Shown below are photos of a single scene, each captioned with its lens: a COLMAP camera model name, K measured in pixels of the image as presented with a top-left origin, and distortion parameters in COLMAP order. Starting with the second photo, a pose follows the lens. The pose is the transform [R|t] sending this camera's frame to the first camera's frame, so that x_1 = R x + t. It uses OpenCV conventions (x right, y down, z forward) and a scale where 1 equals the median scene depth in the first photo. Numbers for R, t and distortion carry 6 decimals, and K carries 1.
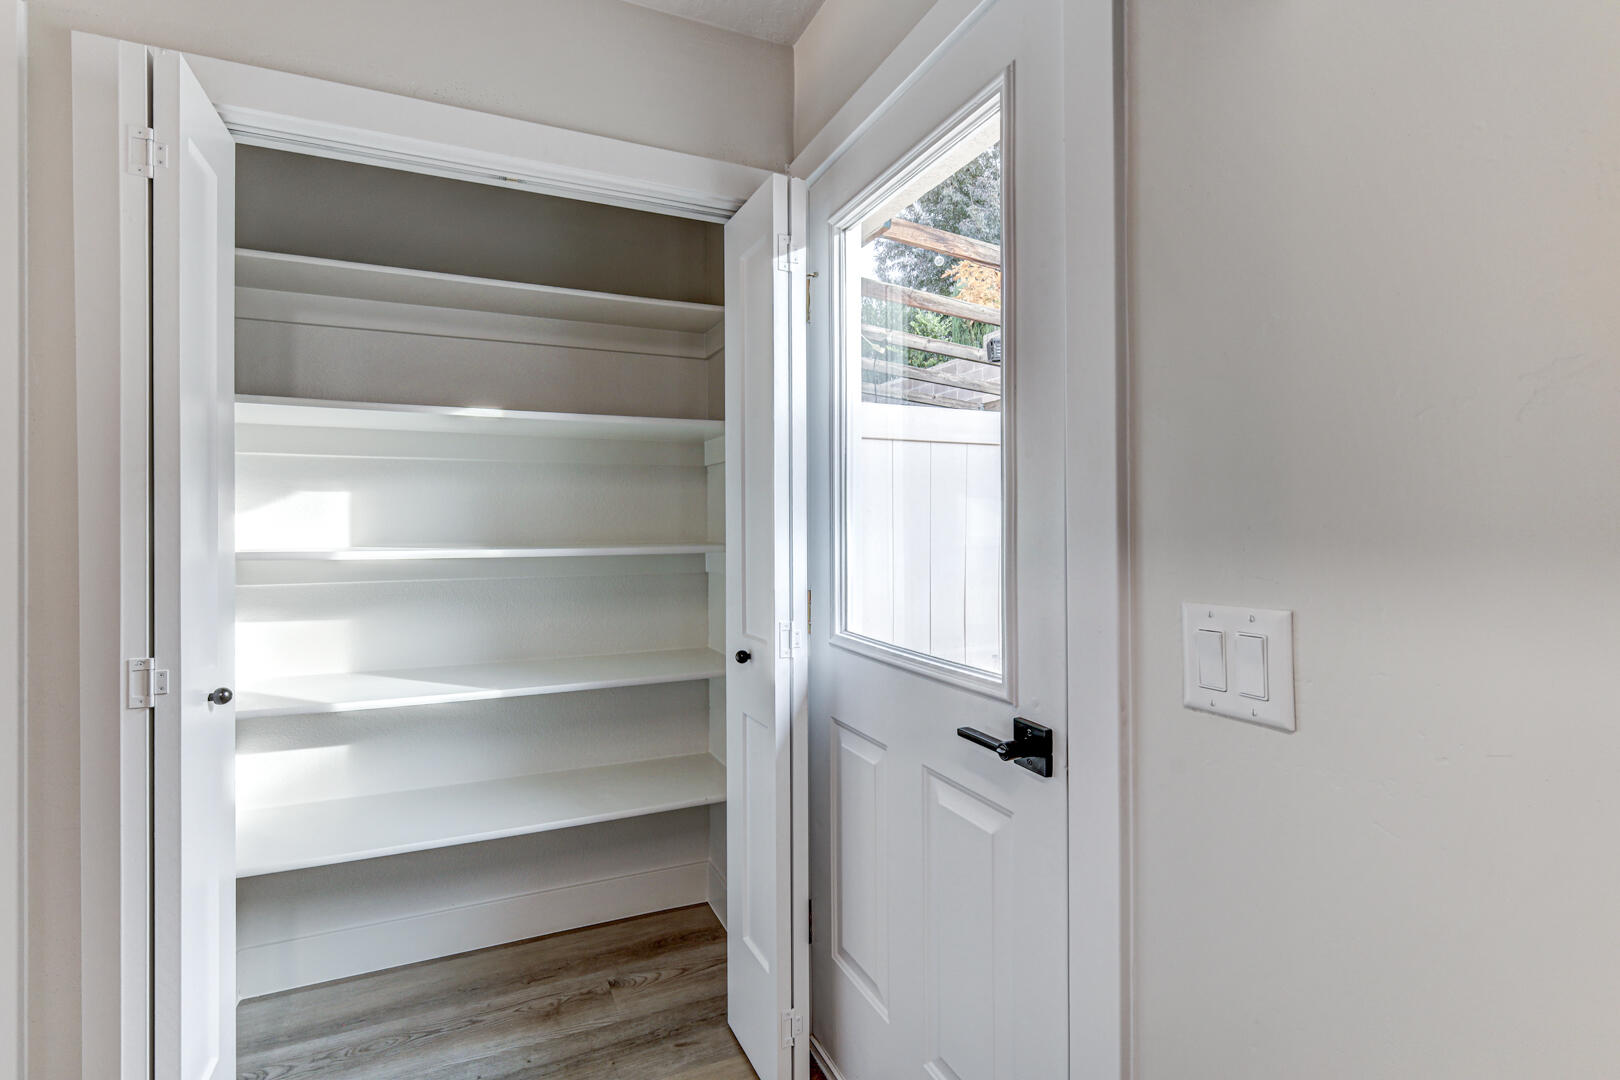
lens RADIAL K [[704.3, 0, 799.3], [0, 704.3, 526.2], [0, 0, 1]] dist [0.008608, -0.000659]
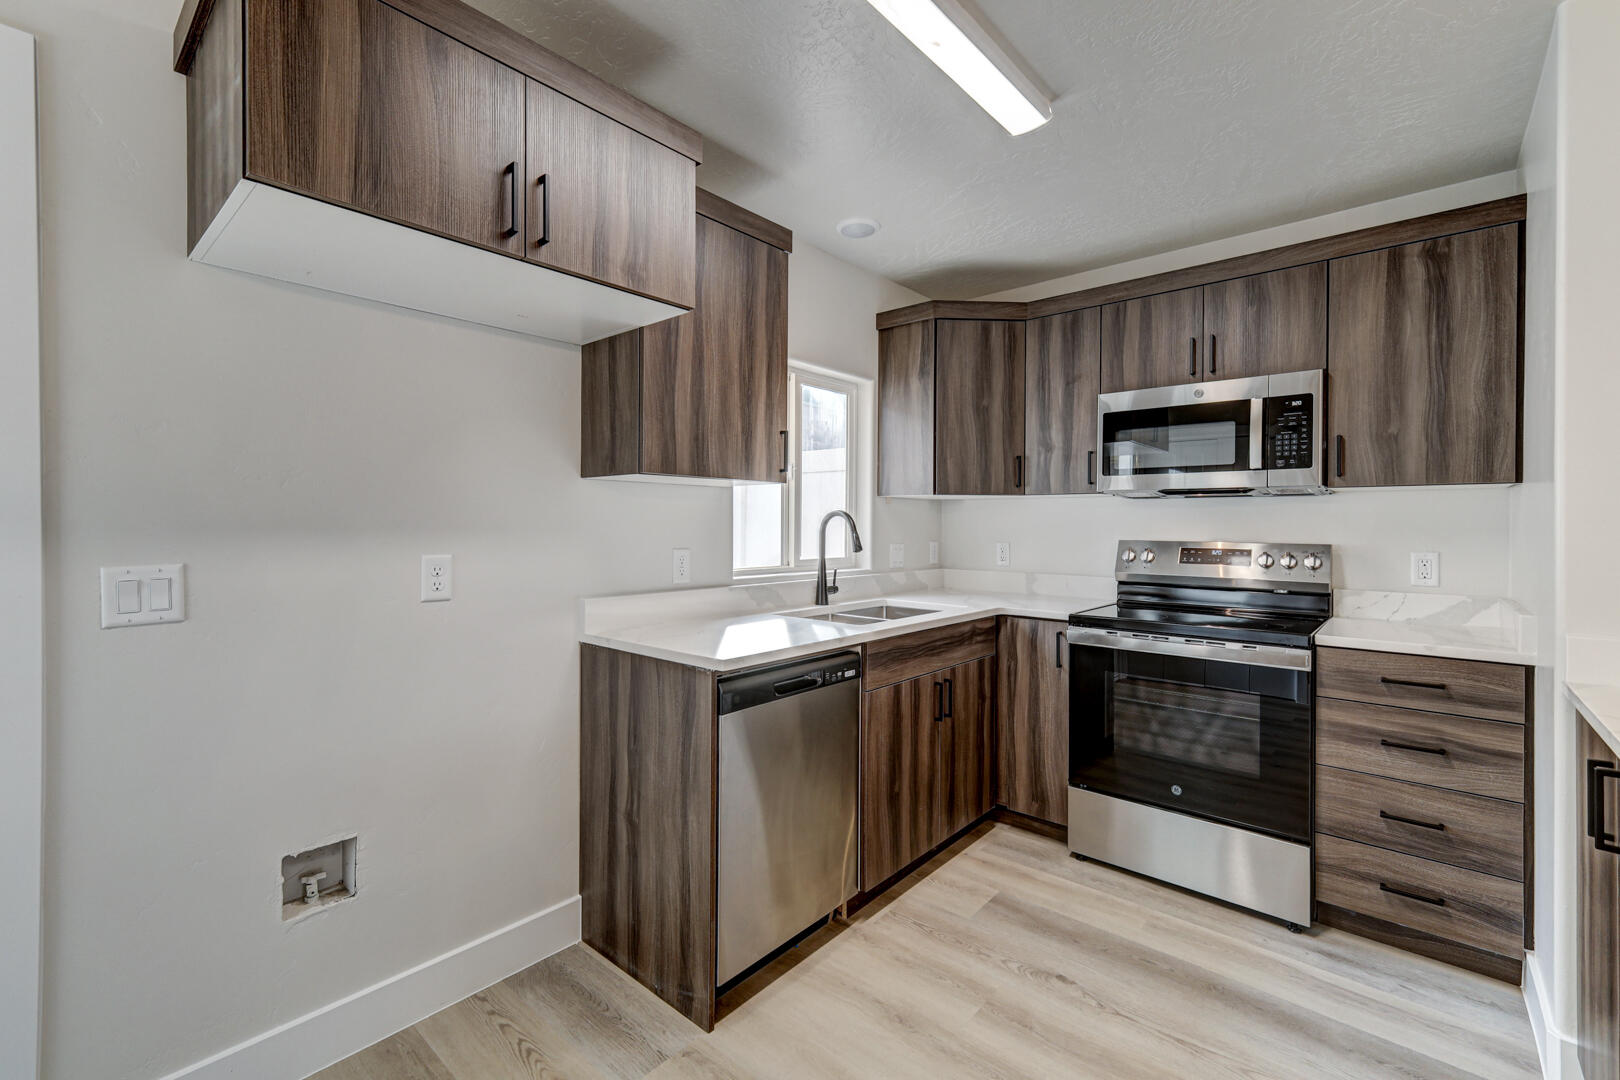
lens RADIAL K [[704.3, 0, 798.8], [0, 704.3, 522.2], [0, 0, 1]] dist [0.008608, -0.000659]
pose [[-0.439840, 0.002852, 0.898072, -1.021263], [-0.003621, 0.999981, -0.004949, -0.001309], [-0.898069, -0.005429, -0.439821, 0.137720]]
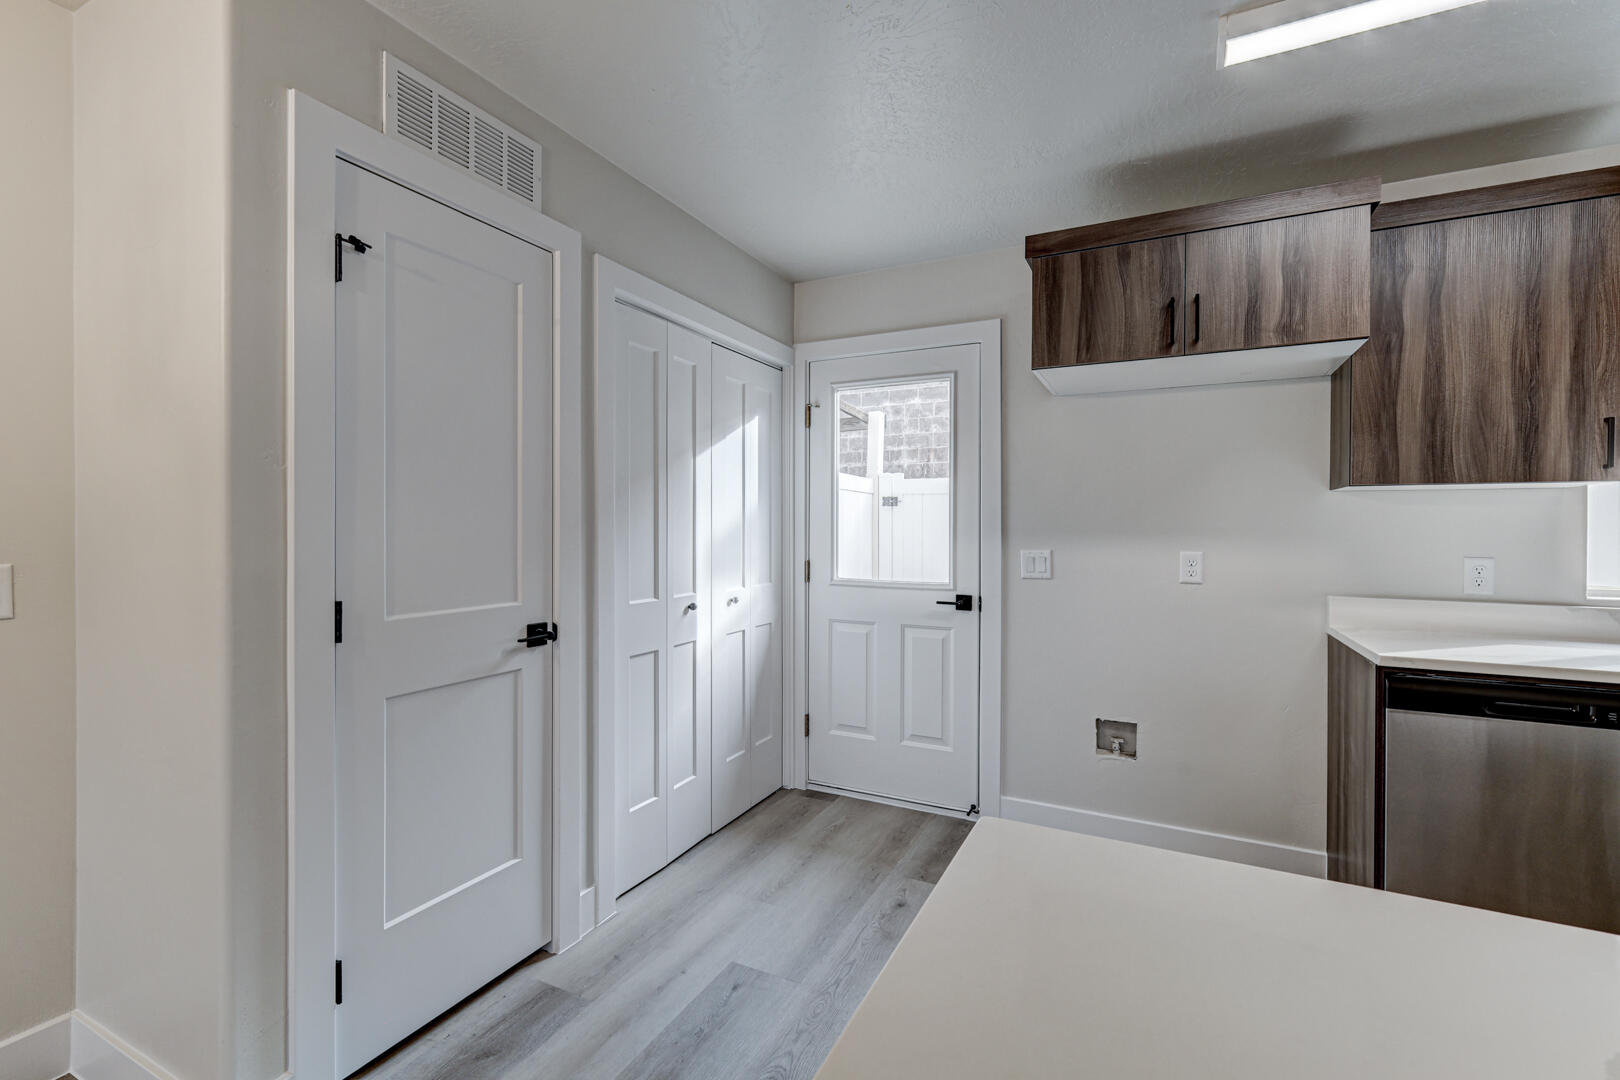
lens RADIAL K [[704.3, 0, 811.0], [0, 704.3, 528.5], [0, 0, 1]] dist [0.008608, -0.000659]
pose [[0.749017, 0.003531, 0.662542, -1.588736], [-0.006444, 0.999977, 0.001955, -0.004596], [-0.662520, -0.005734, 0.749023, -0.603236]]
